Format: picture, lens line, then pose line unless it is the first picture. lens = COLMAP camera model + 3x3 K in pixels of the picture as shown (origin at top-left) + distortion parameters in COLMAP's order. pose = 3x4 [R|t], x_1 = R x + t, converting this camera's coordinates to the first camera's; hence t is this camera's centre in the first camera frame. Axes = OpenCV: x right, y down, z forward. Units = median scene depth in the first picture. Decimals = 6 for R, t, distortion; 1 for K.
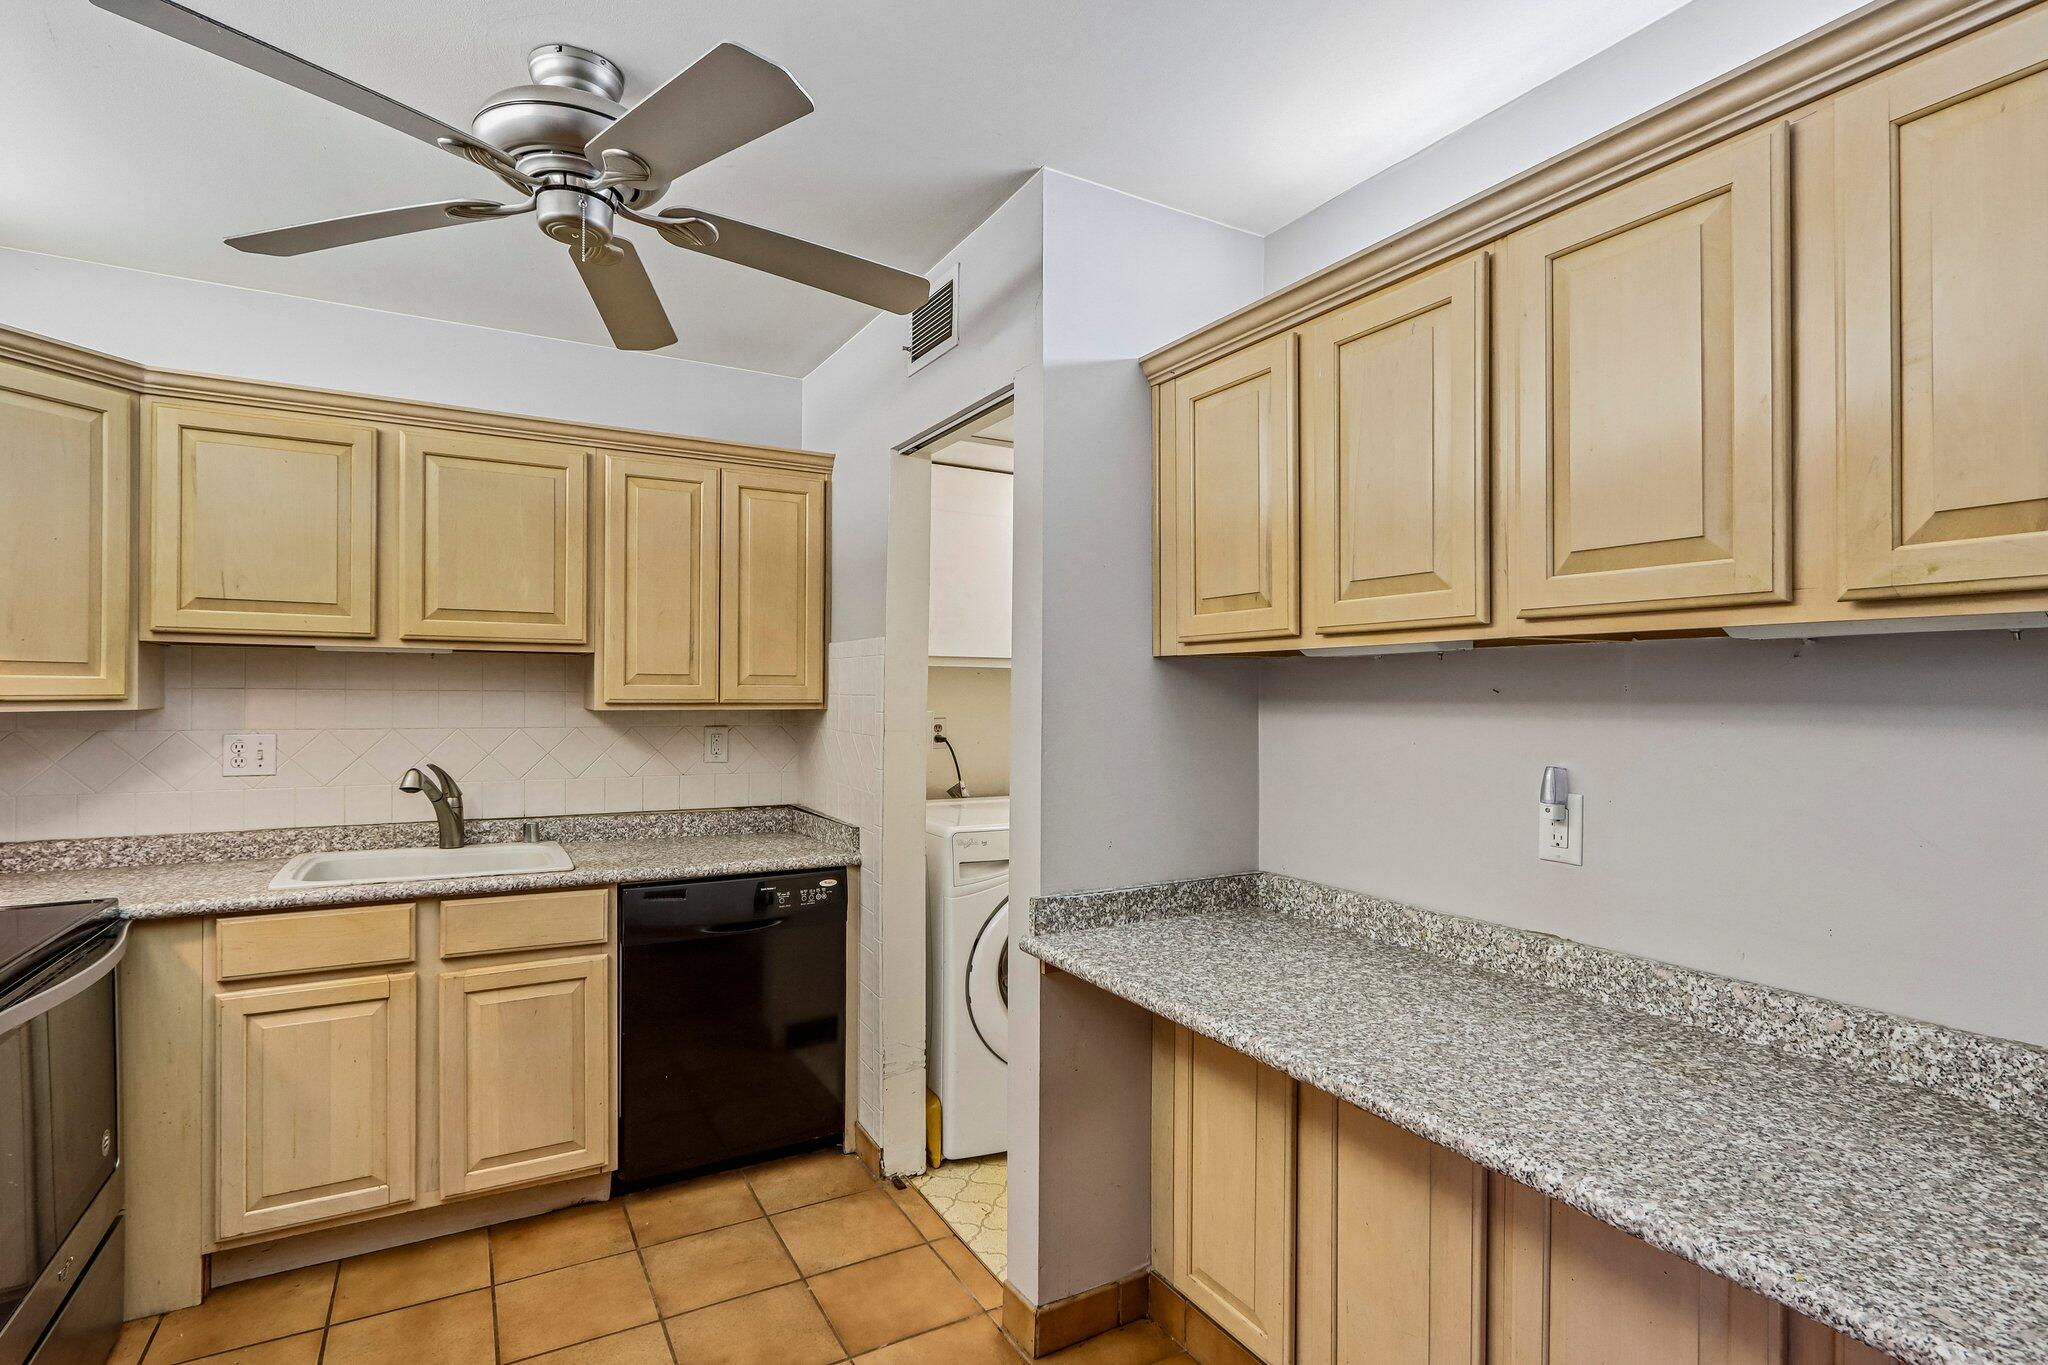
lens RADIAL K [[997.8, 0, 1008.0], [0, 997.8, 689.0], [0, 0, 1]] dist [-0.016878, 0.007413]
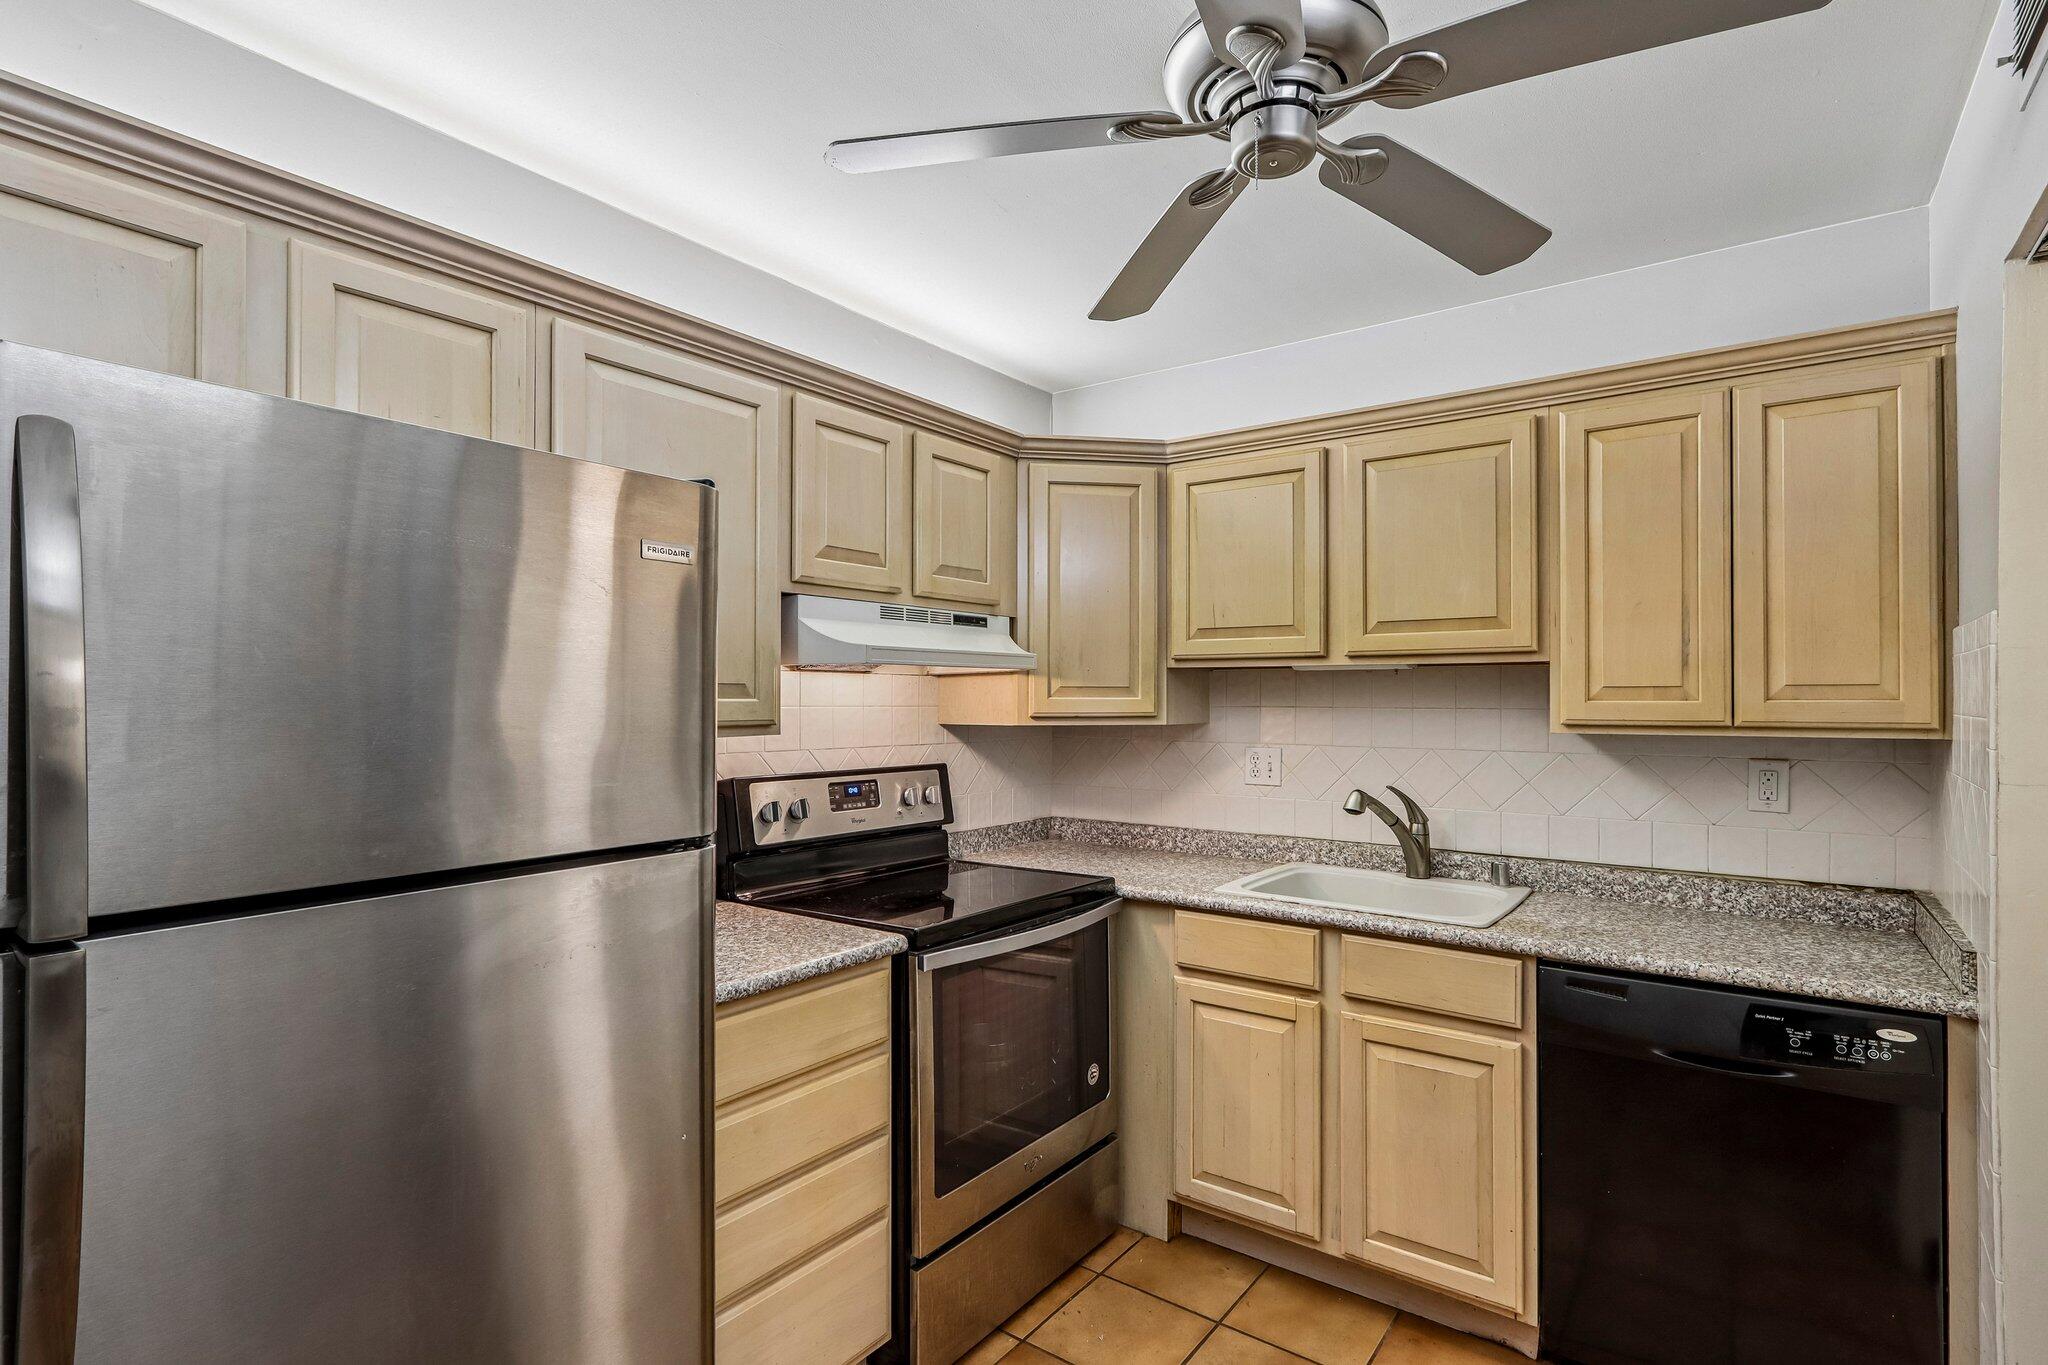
lens RADIAL K [[997.8, 0, 1008.0], [0, 997.8, 689.0], [0, 0, 1]] dist [-0.016878, 0.007413]
pose [[0.416611, -0.017190, -0.908922, 0.142049], [0.003354, 0.999843, -0.017372, -0.001804], [0.909079, 0.004189, 0.416603, 0.292833]]
